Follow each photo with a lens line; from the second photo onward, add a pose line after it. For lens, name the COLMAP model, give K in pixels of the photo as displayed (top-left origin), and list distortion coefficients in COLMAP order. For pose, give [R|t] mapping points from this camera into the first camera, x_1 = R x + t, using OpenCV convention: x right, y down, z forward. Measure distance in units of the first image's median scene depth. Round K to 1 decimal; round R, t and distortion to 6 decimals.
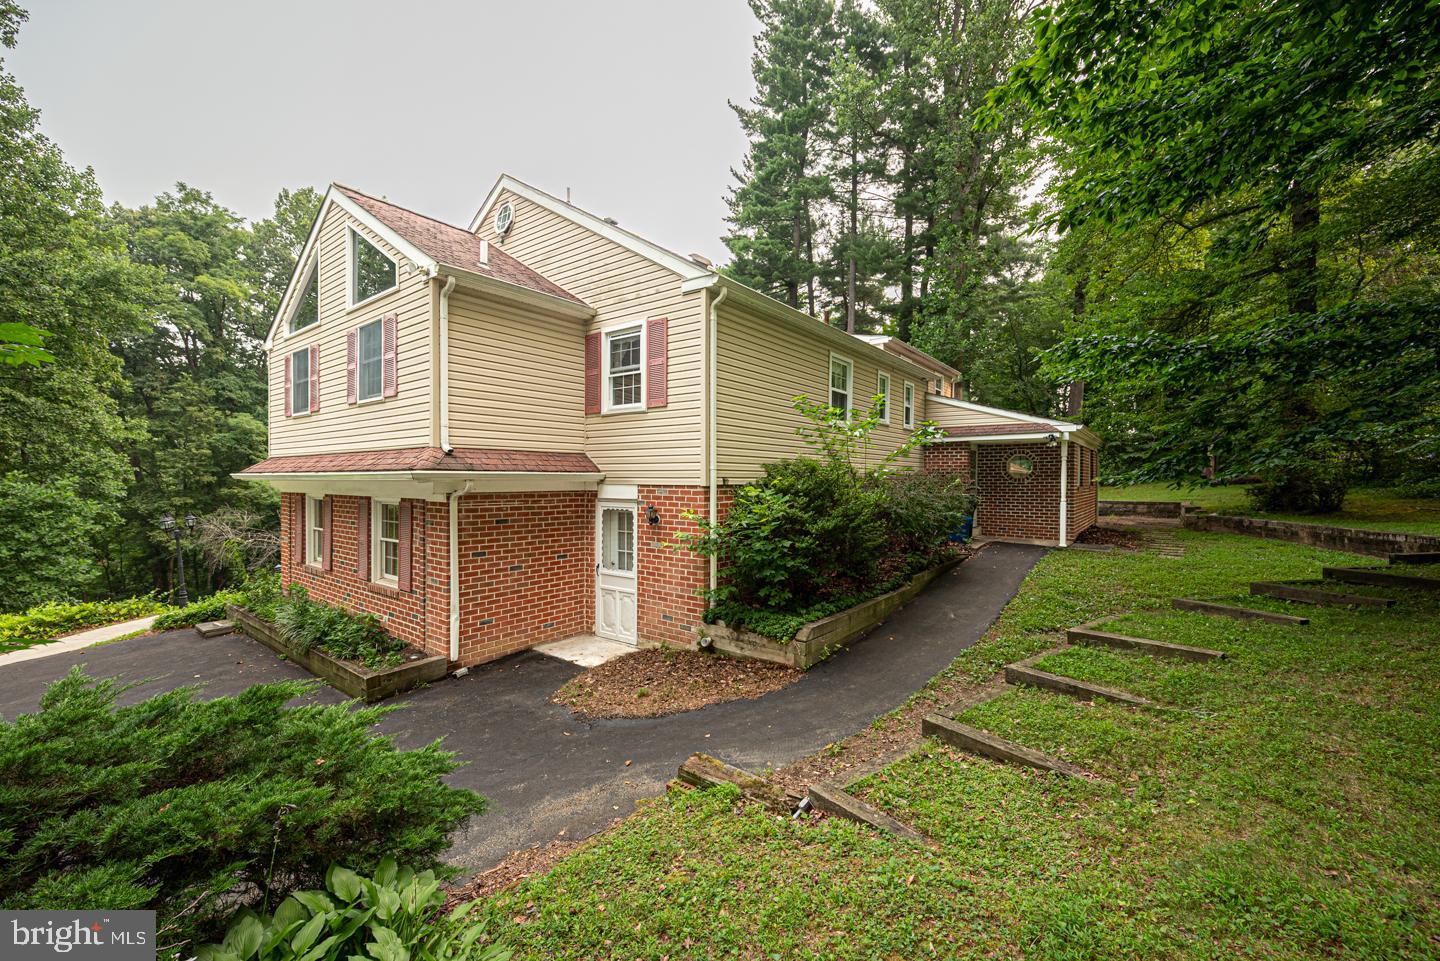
lens RADIAL K [[575.8, 0, 720.0], [0, 575.8, 480.5], [0, 0, 1]] dist [0.001569, 0.000145]
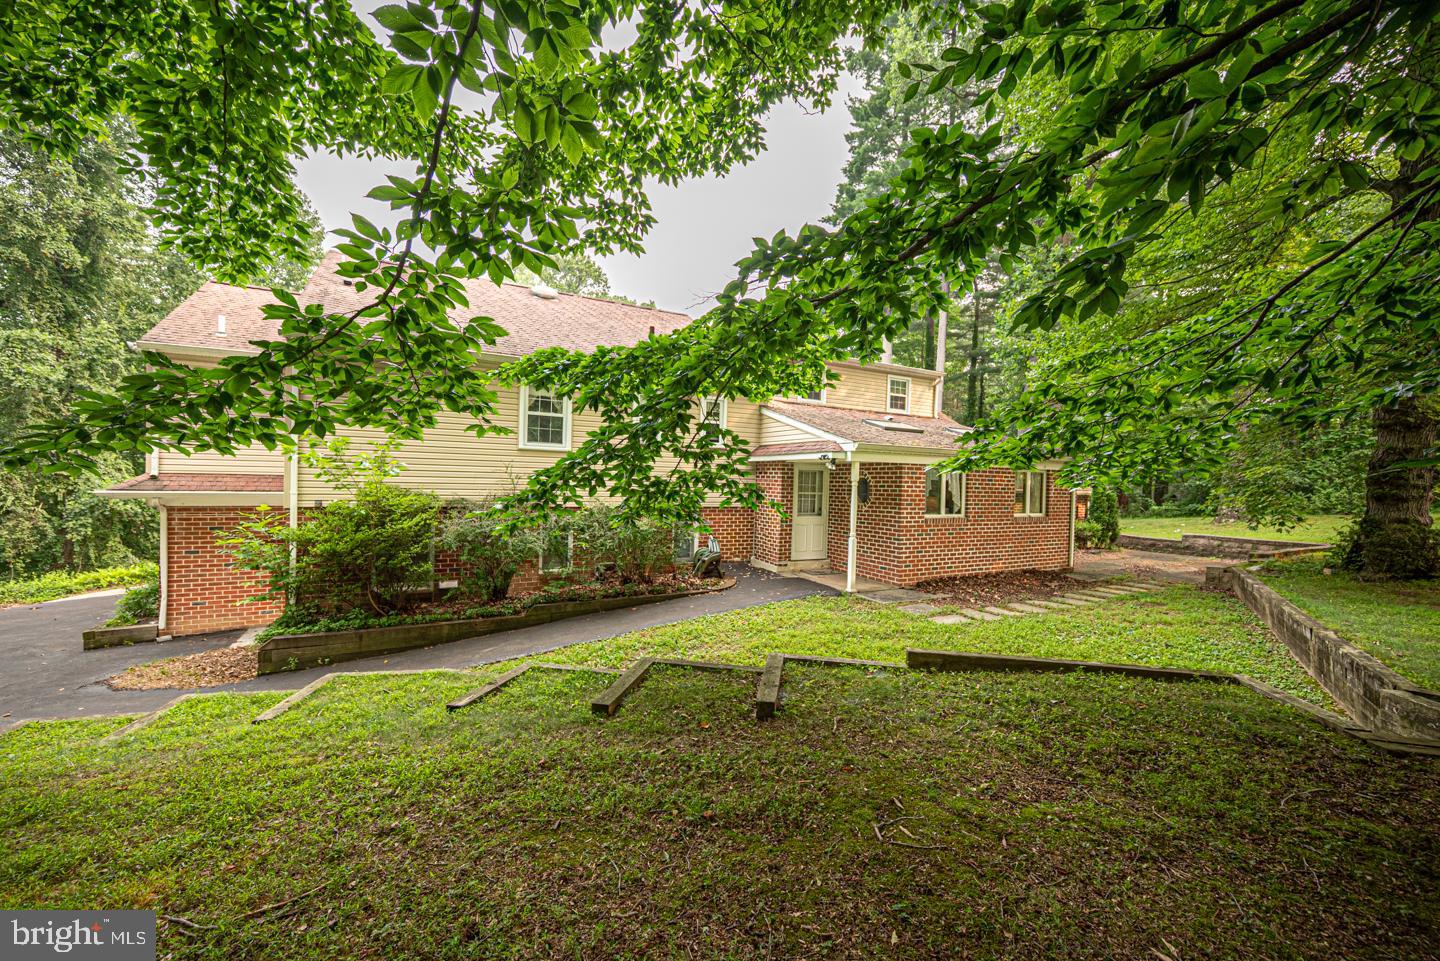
lens RADIAL K [[575.8, 0, 720.0], [0, 575.8, 480.5], [0, 0, 1]] dist [0.001569, 0.000145]
pose [[0.913284, 0.017684, -0.406940, 1.120140], [-0.020688, 0.999782, -0.002983, -0.053998], [0.406798, 0.011143, 0.913450, 0.252326]]
